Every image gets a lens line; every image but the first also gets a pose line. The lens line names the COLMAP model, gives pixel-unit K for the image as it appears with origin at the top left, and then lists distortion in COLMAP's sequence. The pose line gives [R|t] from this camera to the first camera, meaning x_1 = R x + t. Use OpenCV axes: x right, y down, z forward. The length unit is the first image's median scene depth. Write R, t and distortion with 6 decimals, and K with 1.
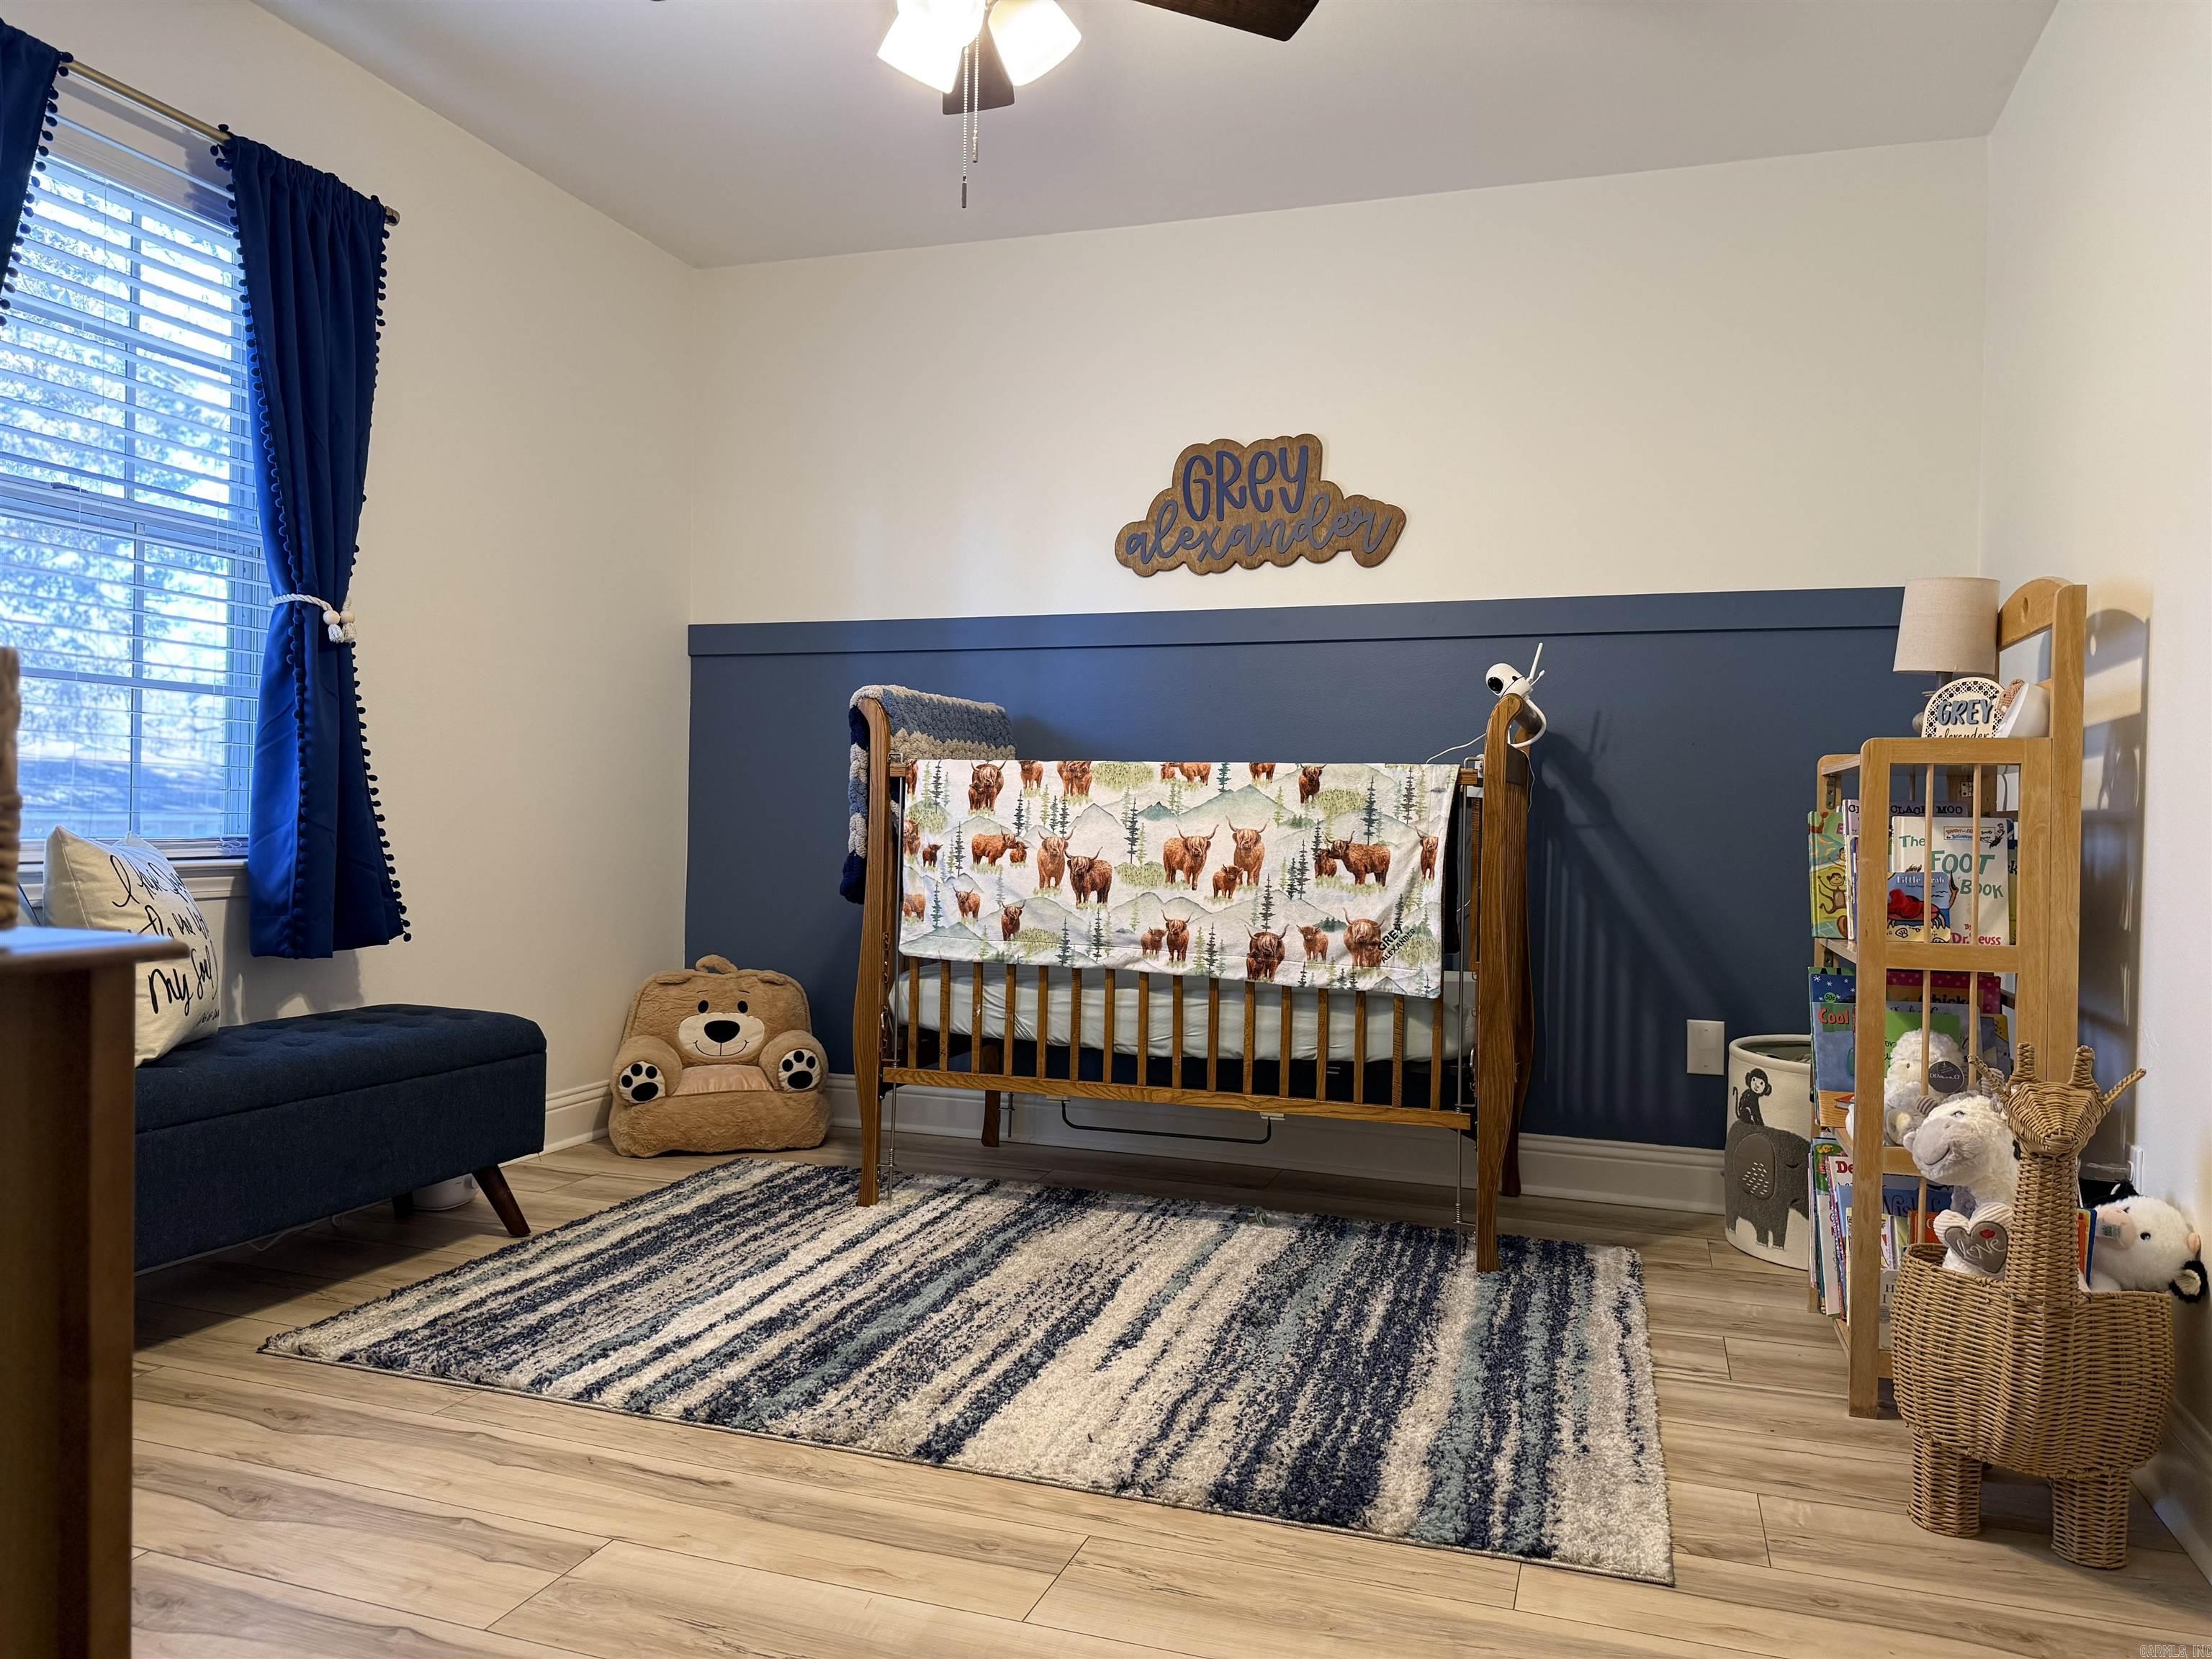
lens RADIAL K [[1557.8, 0, 1108.0], [0, 1557.8, 830.1], [0, 0, 1]] dist [0.021720, -0.030720]
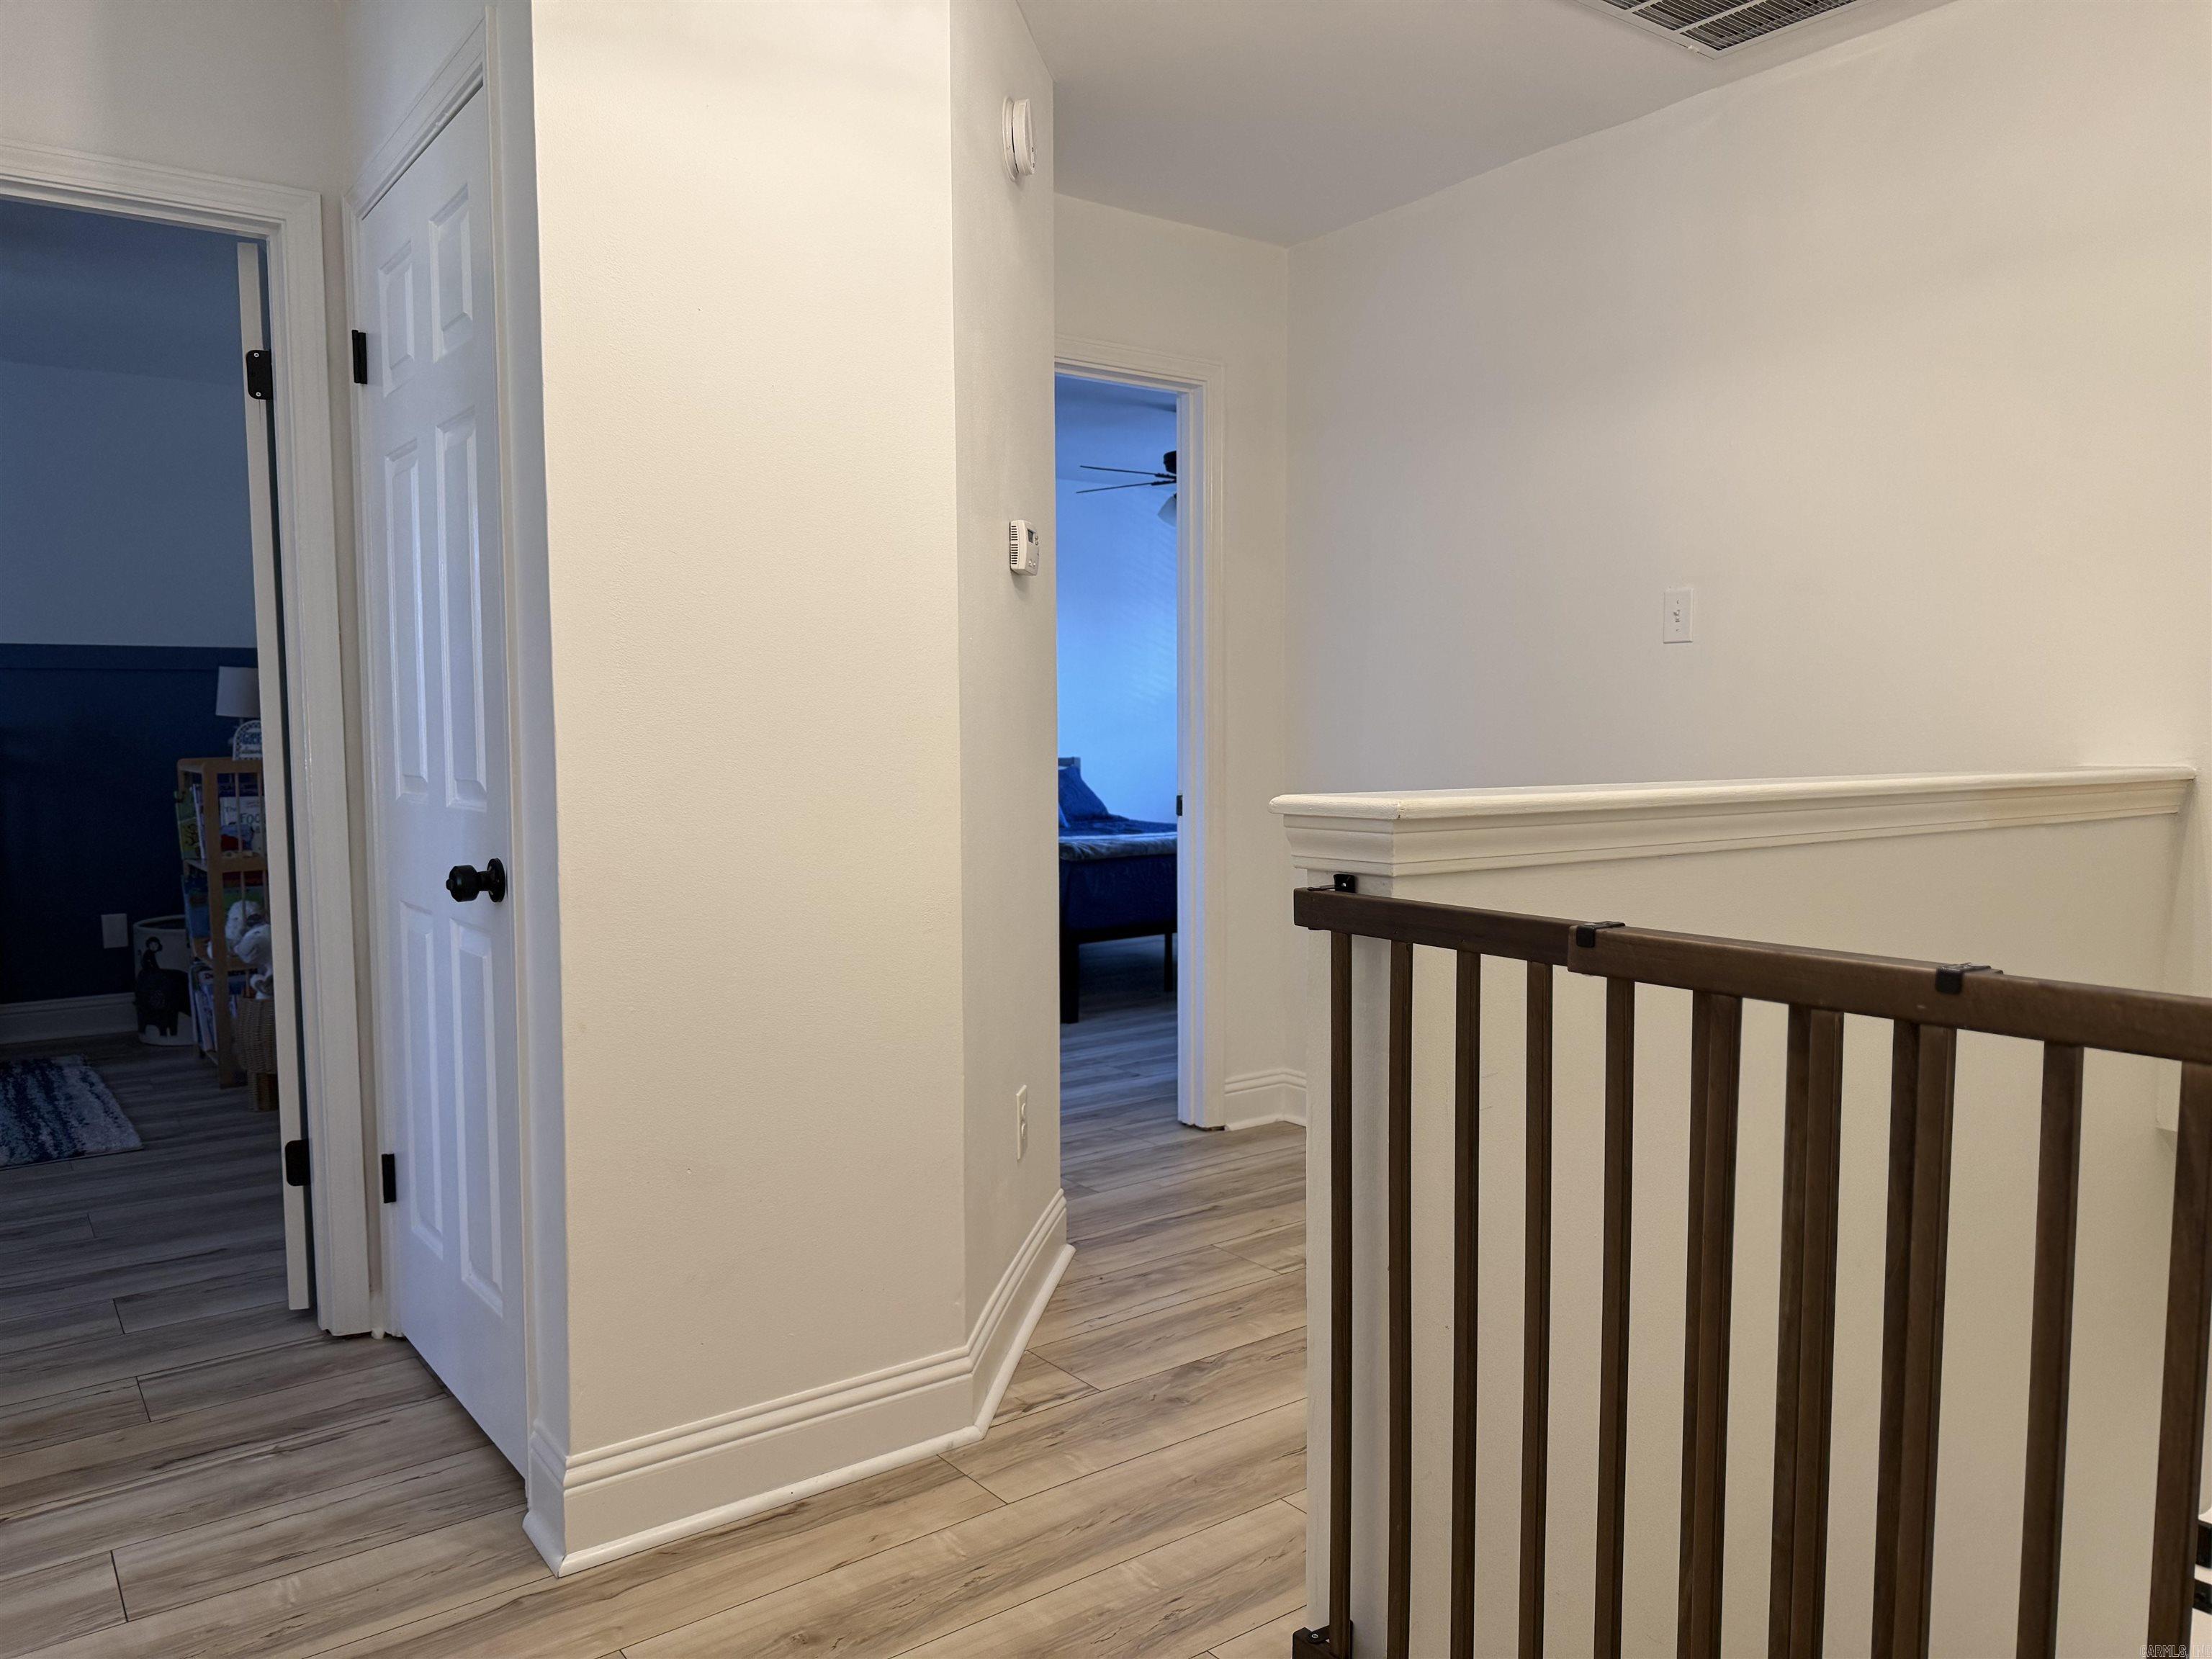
lens RADIAL K [[1557.8, 0, 1113.5], [0, 1557.8, 831.4], [0, 0, 1]] dist [0.021720, -0.030720]
pose [[0.561809, -0.083992, 0.822992, -0.477636], [0.026712, 0.996156, 0.083429, -0.094785], [-0.826836, -0.024887, 0.561893, -1.009594]]
